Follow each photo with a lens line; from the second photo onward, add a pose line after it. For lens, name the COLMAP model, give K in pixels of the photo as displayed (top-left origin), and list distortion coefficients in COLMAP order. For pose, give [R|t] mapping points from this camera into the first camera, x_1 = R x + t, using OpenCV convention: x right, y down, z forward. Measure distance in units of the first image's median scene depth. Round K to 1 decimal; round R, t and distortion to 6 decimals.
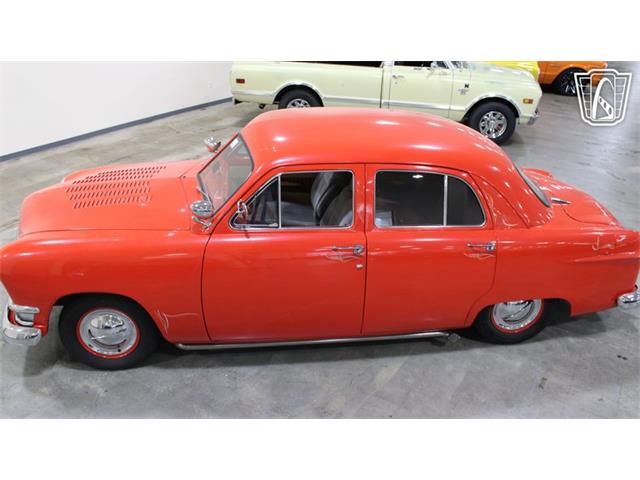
lens RADIAL K [[536.1, 0, 320.0], [0, 536.1, 240.0], [0, 0, 1]] dist [-0.166493, 0.152856]
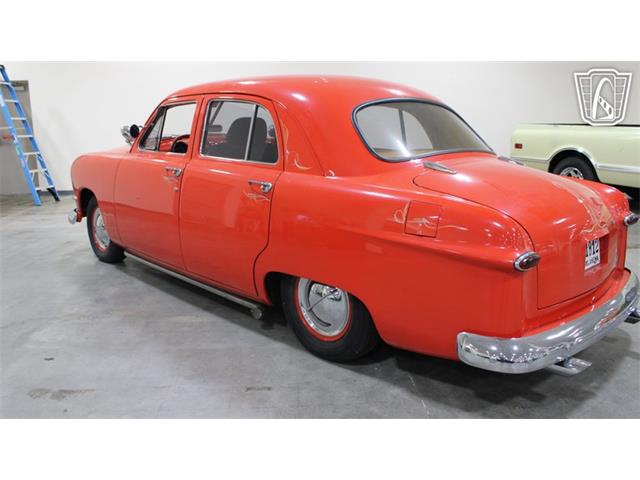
lens RADIAL K [[536.1, 0, 320.0], [0, 536.1, 240.0], [0, 0, 1]] dist [-0.166493, 0.152856]
pose [[0.596847, 0.149464, -0.788311, 0.994490], [-0.339435, 0.937282, -0.079284, 0.121003], [0.727020, 0.314900, 0.610147, 0.575987]]
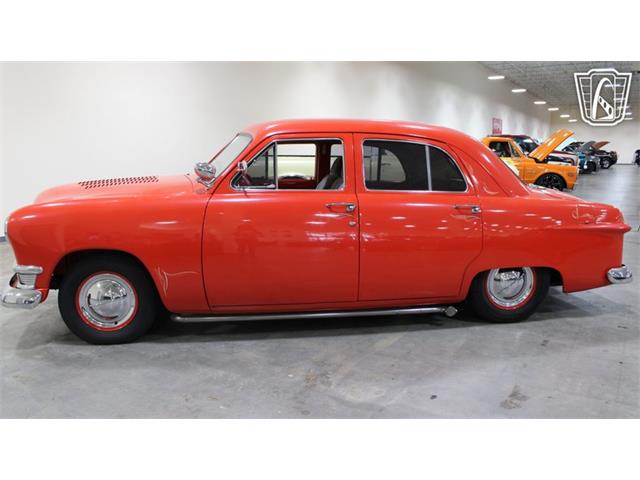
lens RADIAL K [[536.1, 0, 320.0], [0, 536.1, 240.0], [0, 0, 1]] dist [-0.166493, 0.152856]
pose [[0.999552, -0.027853, 0.010959, -0.002712], [0.029838, 0.956025, -0.291762, 0.364690], [-0.002351, 0.291958, 0.956428, 0.000032]]
